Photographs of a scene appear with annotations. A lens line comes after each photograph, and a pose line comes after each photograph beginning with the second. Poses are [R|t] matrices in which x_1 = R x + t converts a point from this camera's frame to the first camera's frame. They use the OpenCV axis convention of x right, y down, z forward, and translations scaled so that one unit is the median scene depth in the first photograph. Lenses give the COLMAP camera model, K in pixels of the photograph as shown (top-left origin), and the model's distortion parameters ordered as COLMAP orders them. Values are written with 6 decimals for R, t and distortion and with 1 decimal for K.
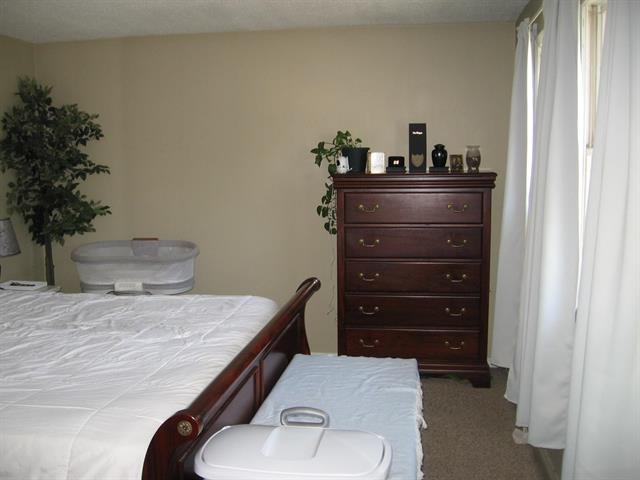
lens RADIAL K [[668.6, 0, 314.3], [0, 668.6, 241.8], [0, 0, 1]] dist [-0.112144, 0.000000]
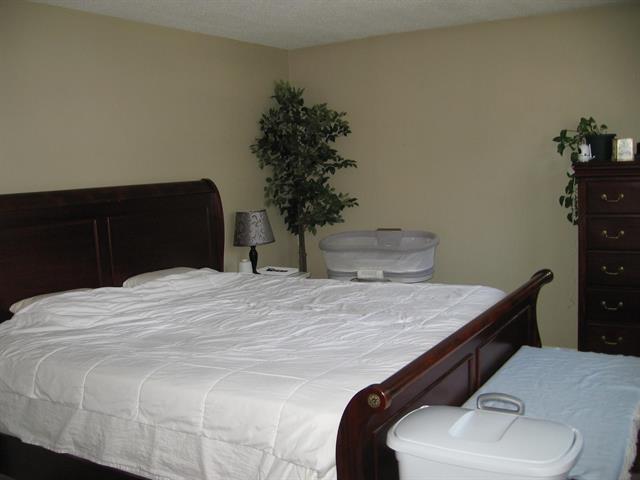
lens RADIAL K [[668.6, 0, 317.6], [0, 668.6, 242.5], [0, 0, 1]] dist [-0.112144, 0.000000]
pose [[0.924669, 0.011294, -0.380604, 0.045774], [-0.006174, 0.999873, 0.014670, 0.001864], [0.380721, -0.011215, 0.924622, -0.016017]]
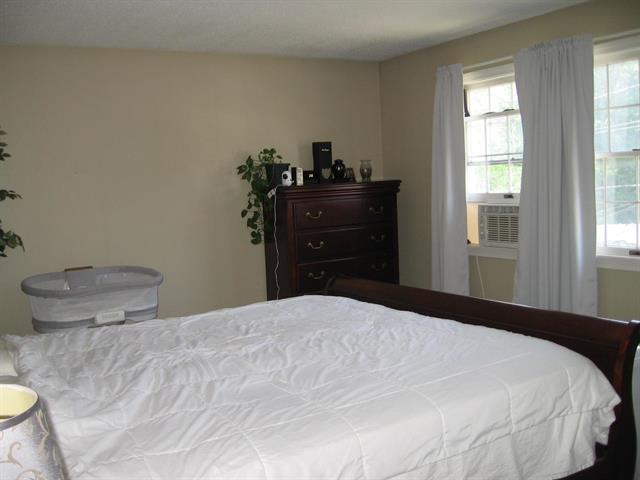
lens RADIAL K [[668.6, 0, 320.9], [0, 668.6, 240.3], [0, 0, 1]] dist [-0.112144, 0.000000]
pose [[0.771983, -0.083238, 0.630170, -0.608756], [0.115123, 0.993303, -0.009827, 0.004870], [-0.625131, 0.080134, 0.776395, 0.107187]]
